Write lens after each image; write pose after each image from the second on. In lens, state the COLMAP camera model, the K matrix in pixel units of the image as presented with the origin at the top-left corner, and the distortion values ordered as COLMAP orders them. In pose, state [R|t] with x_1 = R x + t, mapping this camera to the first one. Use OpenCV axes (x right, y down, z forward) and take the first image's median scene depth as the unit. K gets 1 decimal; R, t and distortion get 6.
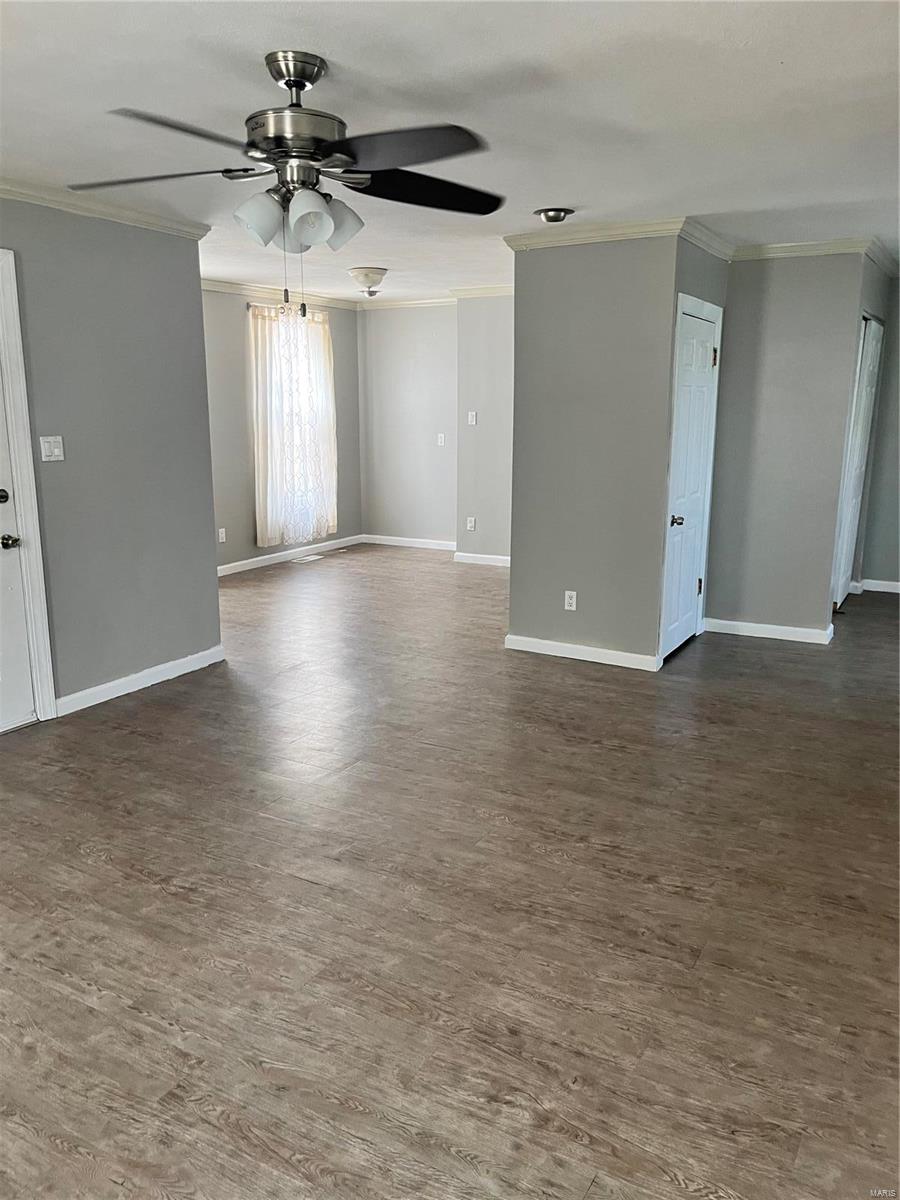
lens RADIAL K [[902.3, 0, 452.2], [0, 902.3, 606.0], [0, 0, 1]] dist [0.066689, -0.090610]
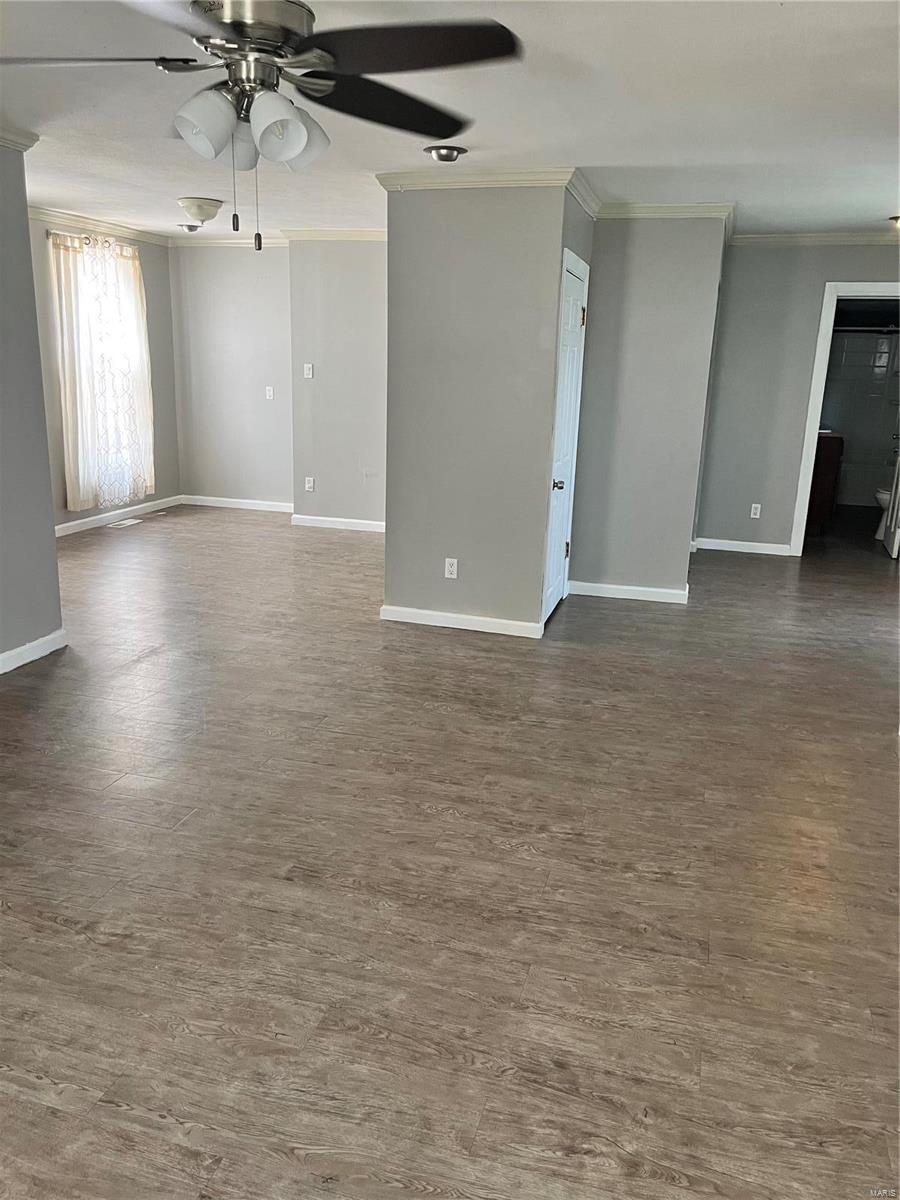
lens RADIAL K [[902.3, 0, 447.6], [0, 902.3, 604.3], [0, 0, 1]] dist [0.066689, -0.090610]
pose [[0.972185, -0.033290, 0.231835, -0.105259], [0.022268, 0.998501, 0.050000, -0.016946], [-0.233152, -0.043447, 0.971469, 0.072665]]
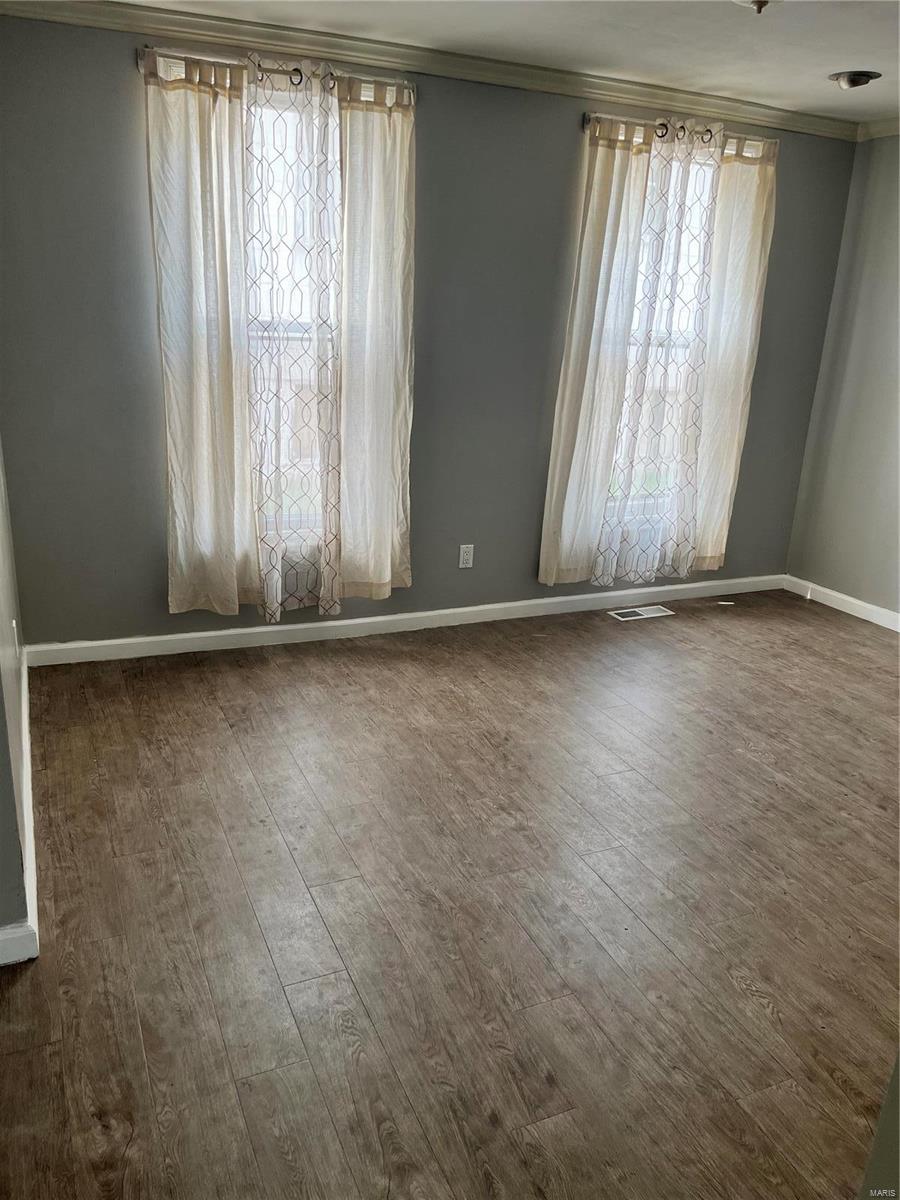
lens RADIAL K [[902.3, 0, 446.2], [0, 902.3, 610.1], [0, 0, 1]] dist [0.066689, -0.090610]
pose [[0.806983, 0.214667, -0.550179, 0.082665], [-0.172410, 0.976650, 0.128181, -0.182030], [0.564849, -0.008584, 0.825150, 0.842141]]
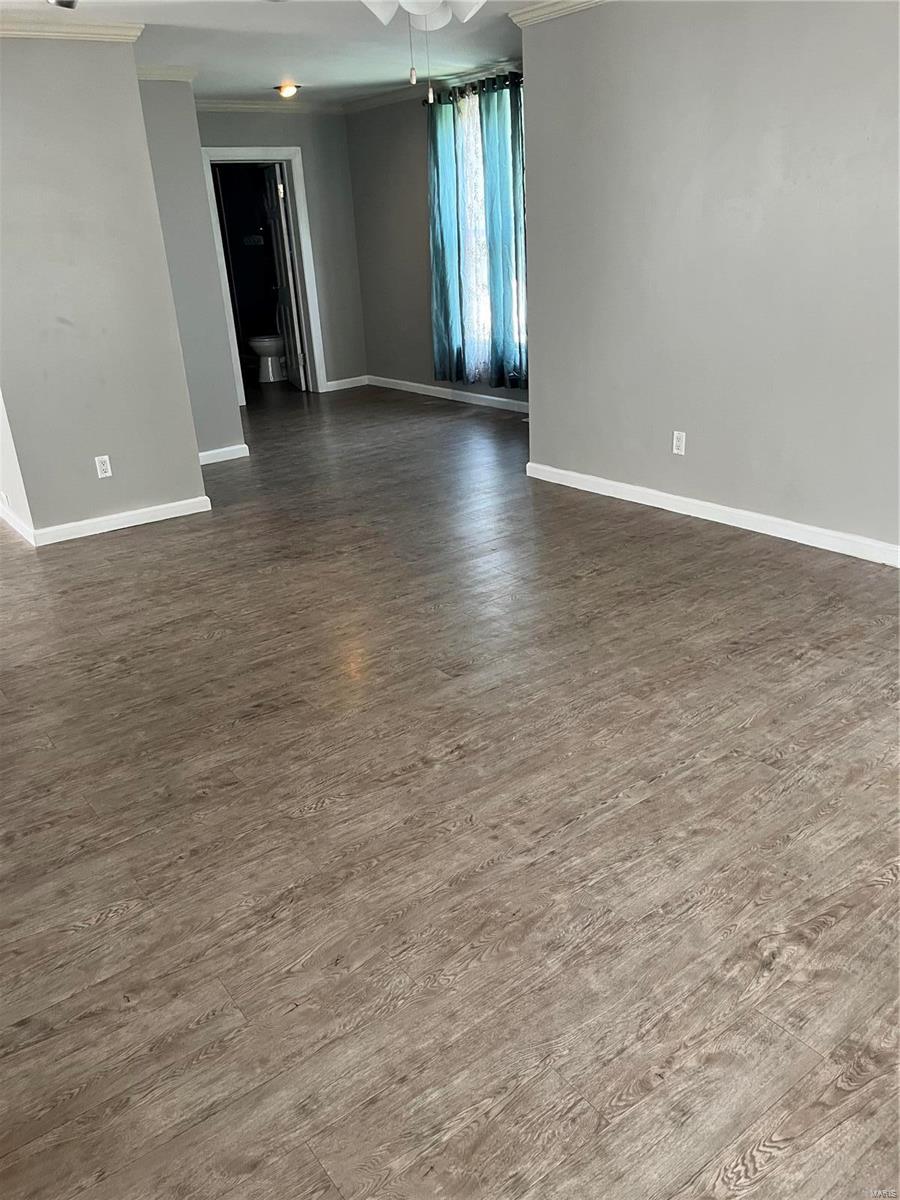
lens RADIAL K [[902.3, 0, 446.8], [0, 902.3, 606.9], [0, 0, 1]] dist [0.066689, -0.090610]
pose [[0.401651, -0.373575, 0.836133, -0.590297], [0.252469, 0.922803, 0.291021, -0.059417], [-0.880304, 0.094208, 0.464961, 0.319783]]
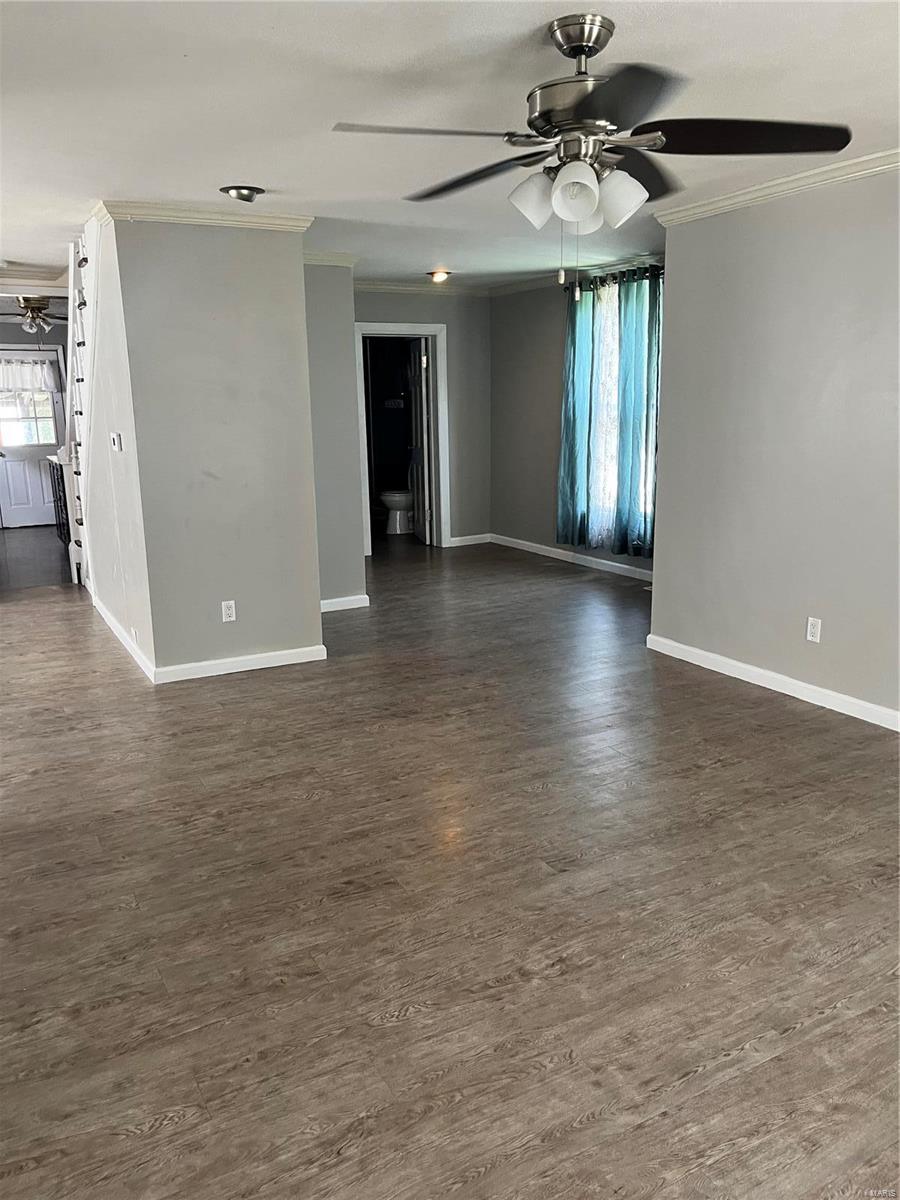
lens RADIAL K [[902.3, 0, 448.5], [0, 902.3, 602.1], [0, 0, 1]] dist [0.066689, -0.090610]
pose [[0.523276, -0.198206, 0.828792, -0.565494], [0.201065, 0.973832, 0.105946, -0.074102], [-0.828104, 0.111202, 0.549435, 0.332728]]
